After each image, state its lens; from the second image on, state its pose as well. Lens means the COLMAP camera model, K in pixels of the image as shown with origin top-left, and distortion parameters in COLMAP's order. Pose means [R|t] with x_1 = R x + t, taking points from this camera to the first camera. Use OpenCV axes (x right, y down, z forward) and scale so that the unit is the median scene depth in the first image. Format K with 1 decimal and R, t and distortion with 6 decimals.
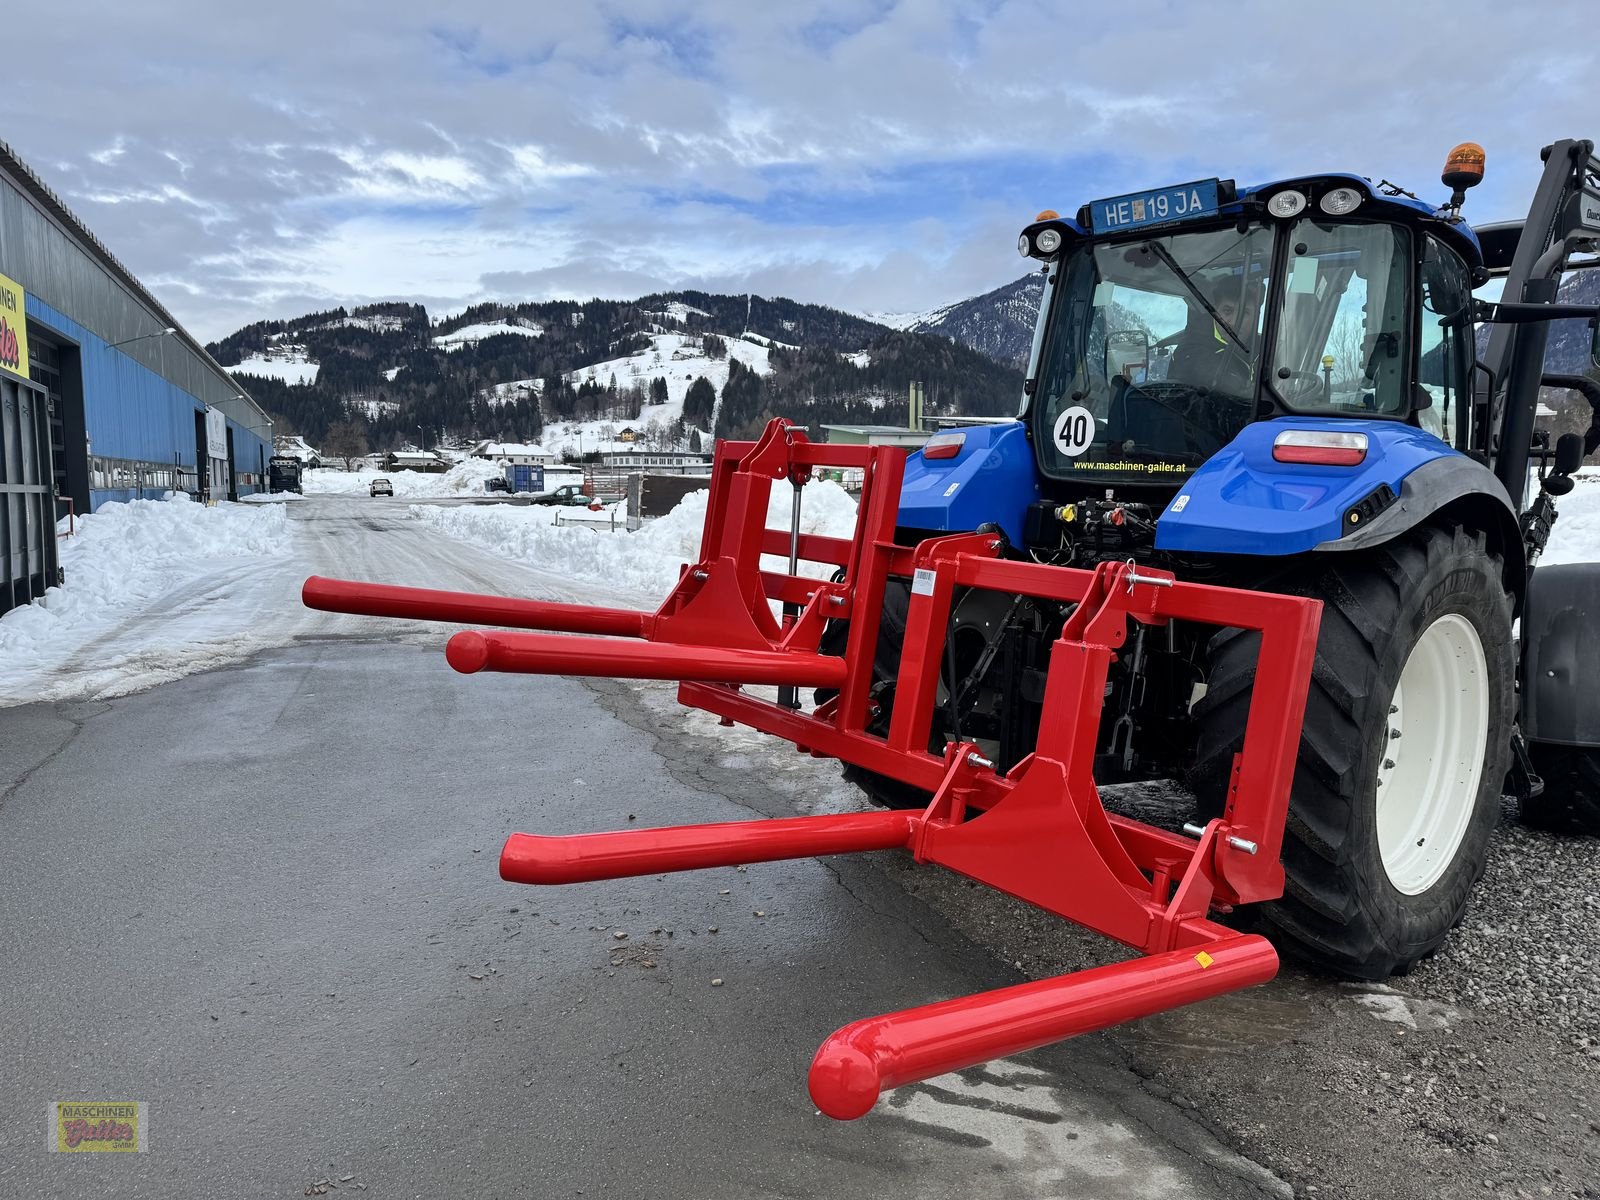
lens RADIAL K [[1116.7, 0, 813.9], [0, 1116.7, 600.6], [0, 0, 1]] dist [0.091479, -0.127153]
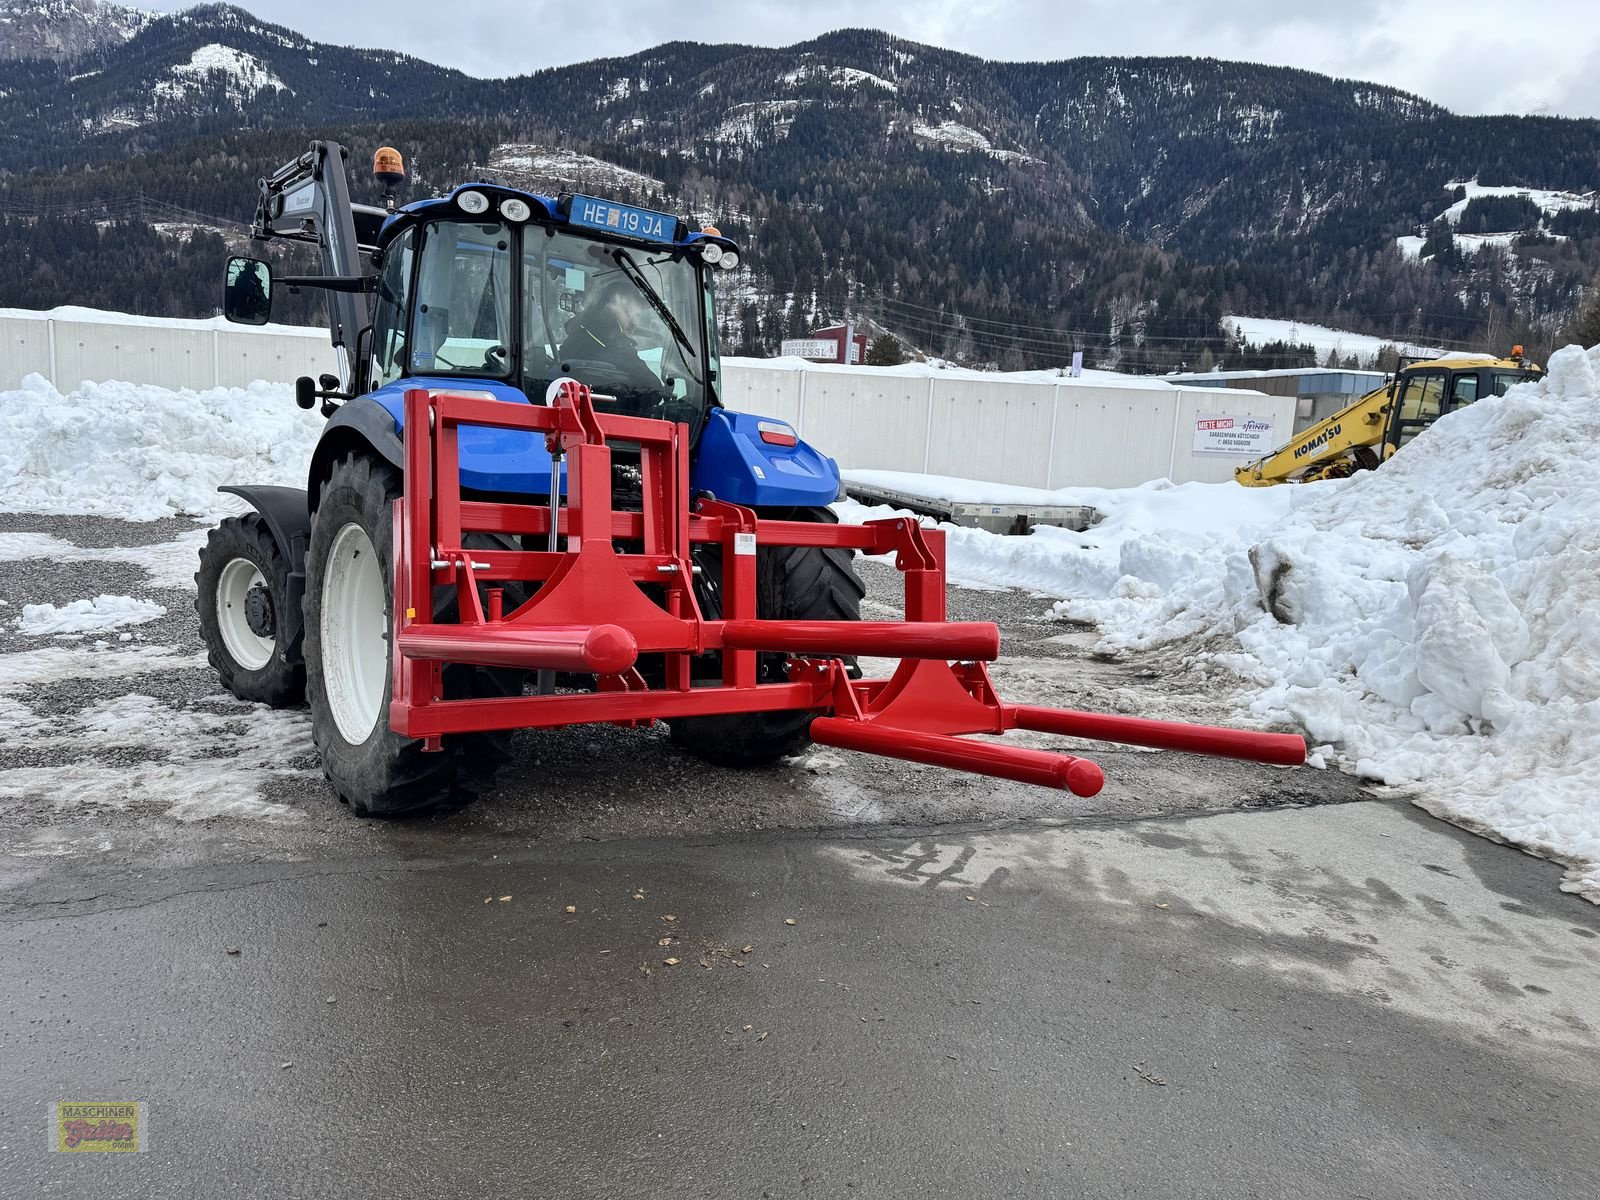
lens RADIAL K [[1119.3, 0, 791.9], [0, 1119.3, 600.4], [0, 0, 1]] dist [0.034402, -0.034915]
pose [[0.066237, -0.148842, 0.986640, -0.188185], [0.053141, 0.987934, 0.145470, -0.022589], [-0.996388, 0.042795, 0.073347, 0.152585]]
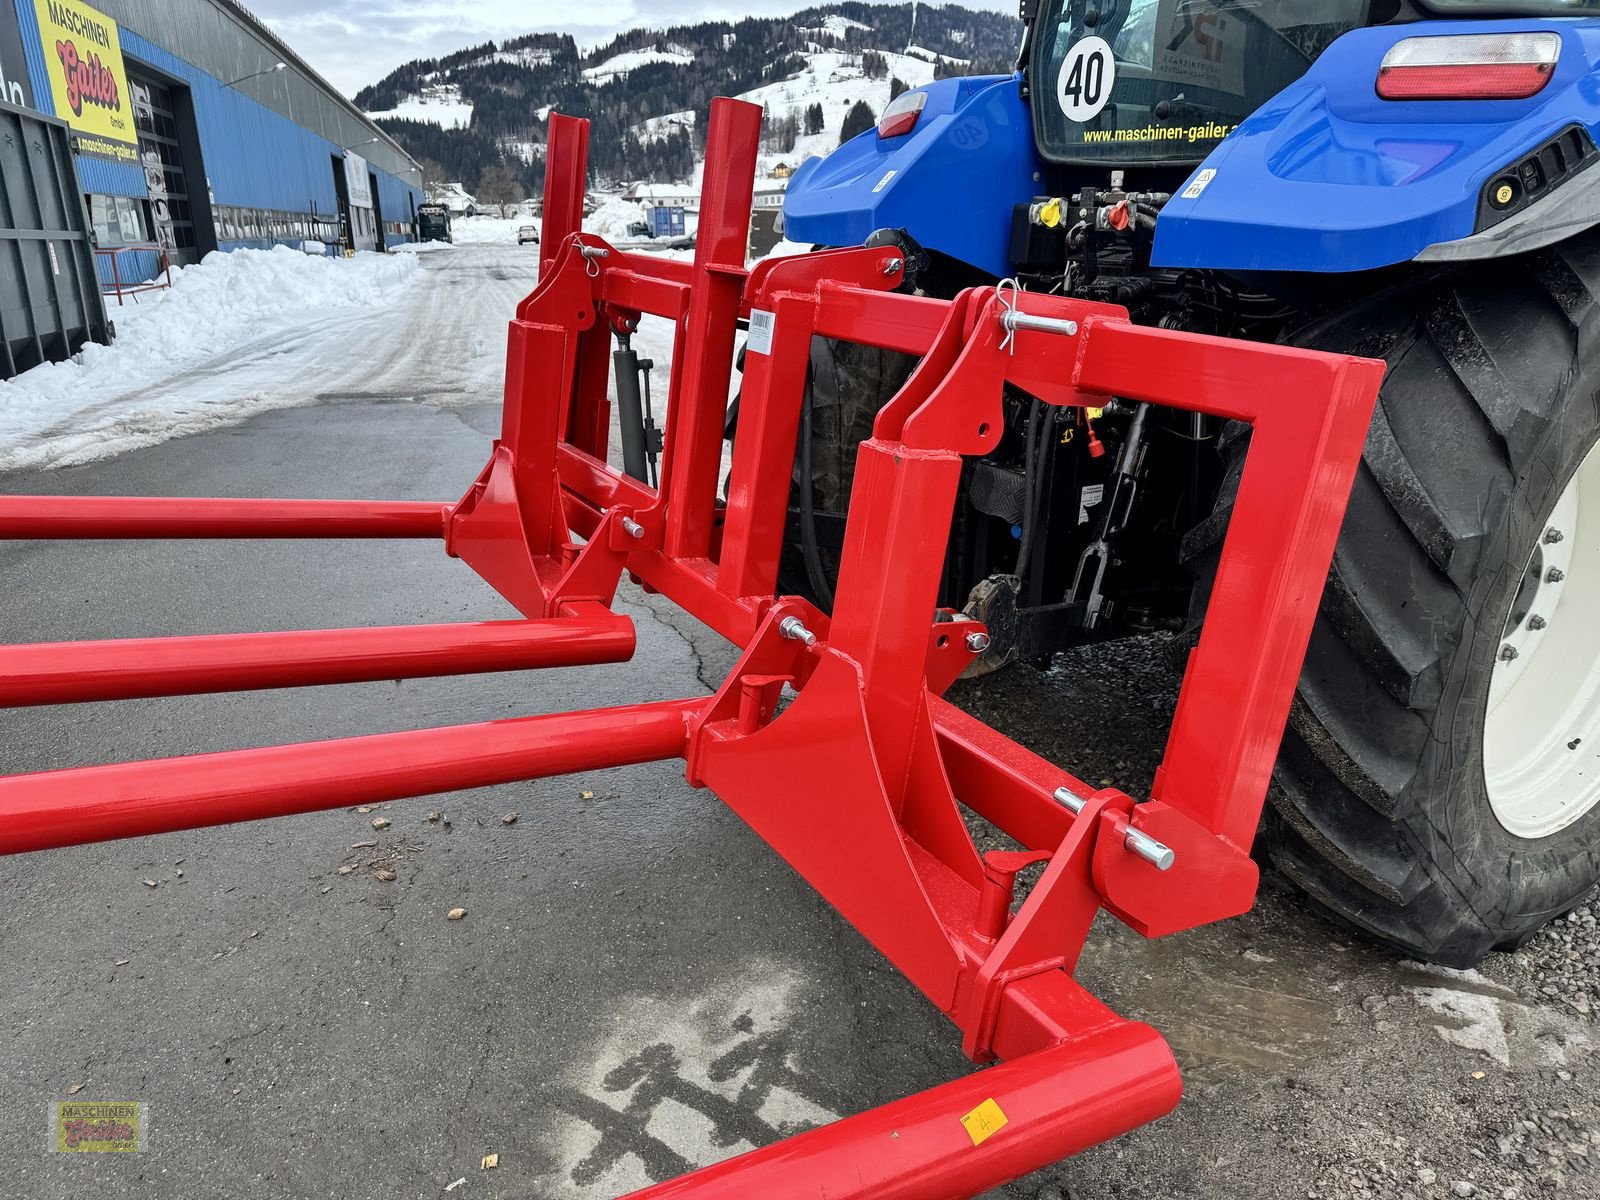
lens RADIAL K [[1127.0, 0, 805.1], [0, 1127.0, 598.1], [0, 0, 1]] dist [0.029899, -0.036832]
pose [[0.988570, 0.025293, -0.148623, 0.038808], [0.007219, 0.976754, 0.214242, -0.000909], [0.150587, -0.212866, 0.965407, 0.065502]]
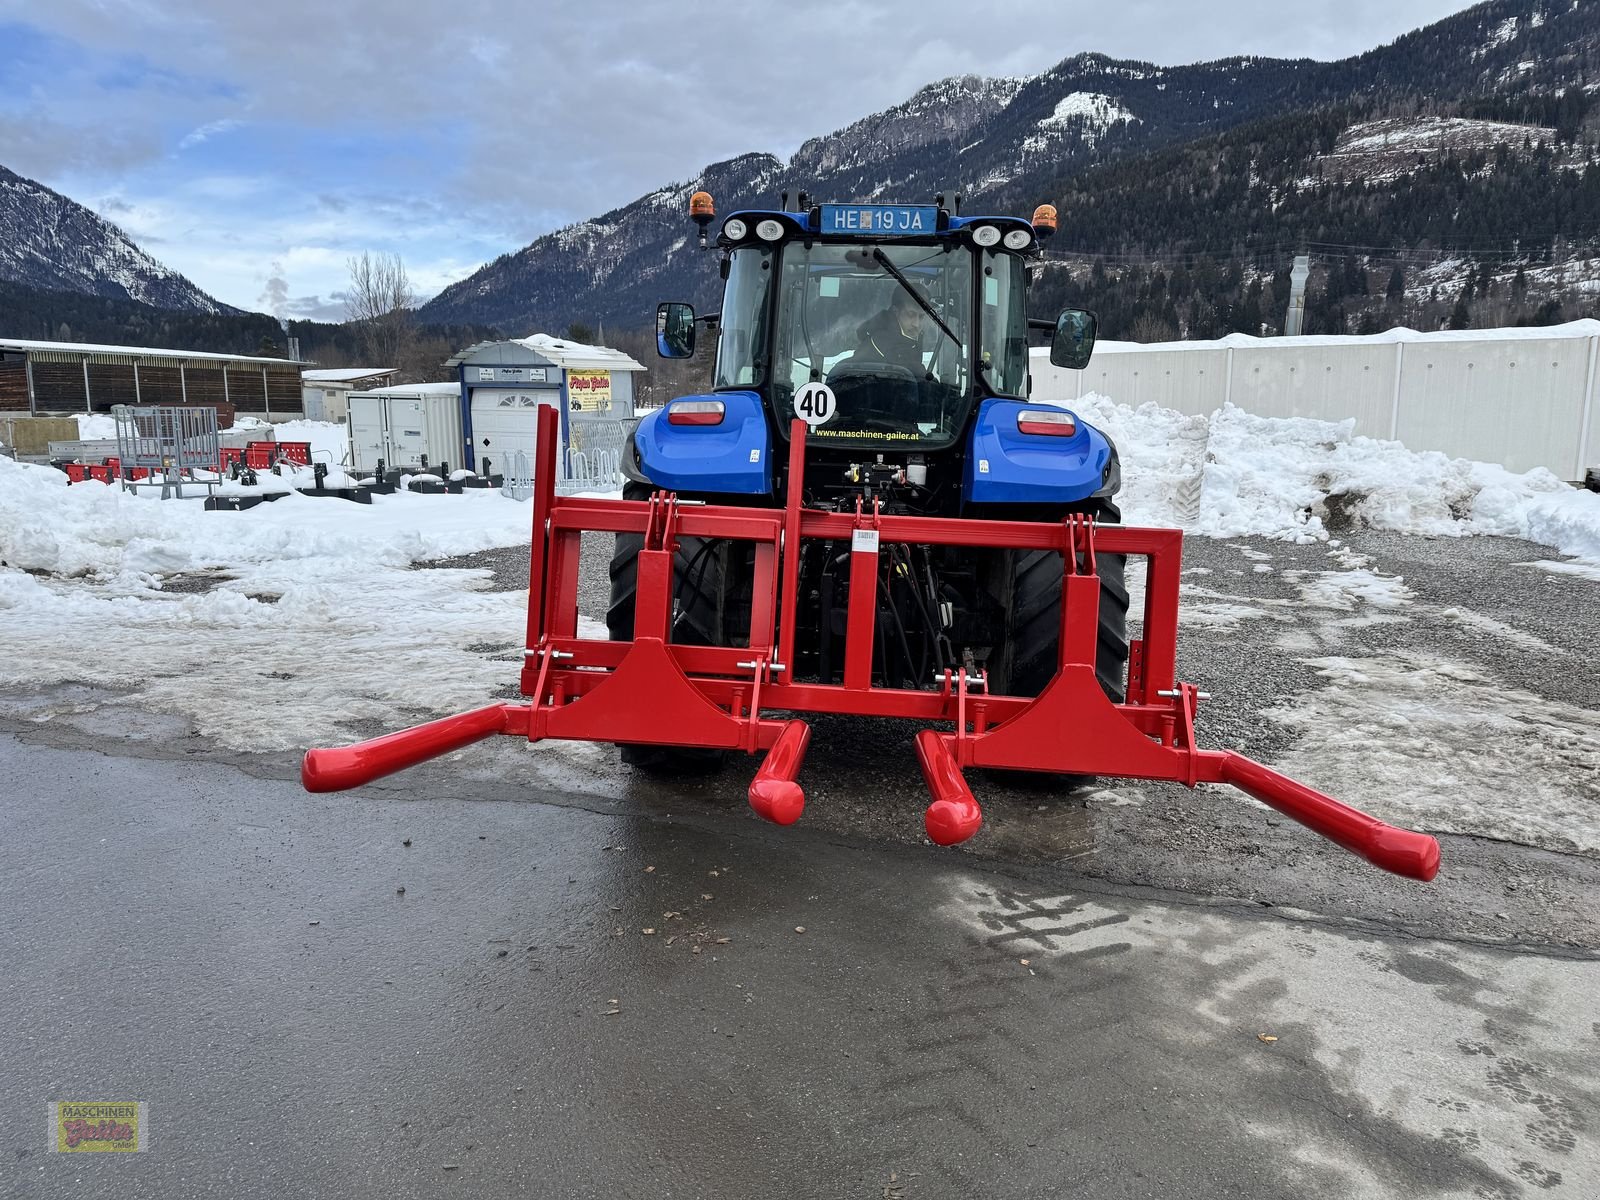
lens RADIAL K [[1120.7, 0, 800.0], [0, 1120.7, 600.0], [0, 0, 1]] dist [0.028048, -0.026687]
pose [[0.691421, -0.118186, 0.712720, -0.135446], [0.077139, 0.992966, 0.089824, -0.011468], [-0.718322, -0.007128, 0.695674, 0.044266]]
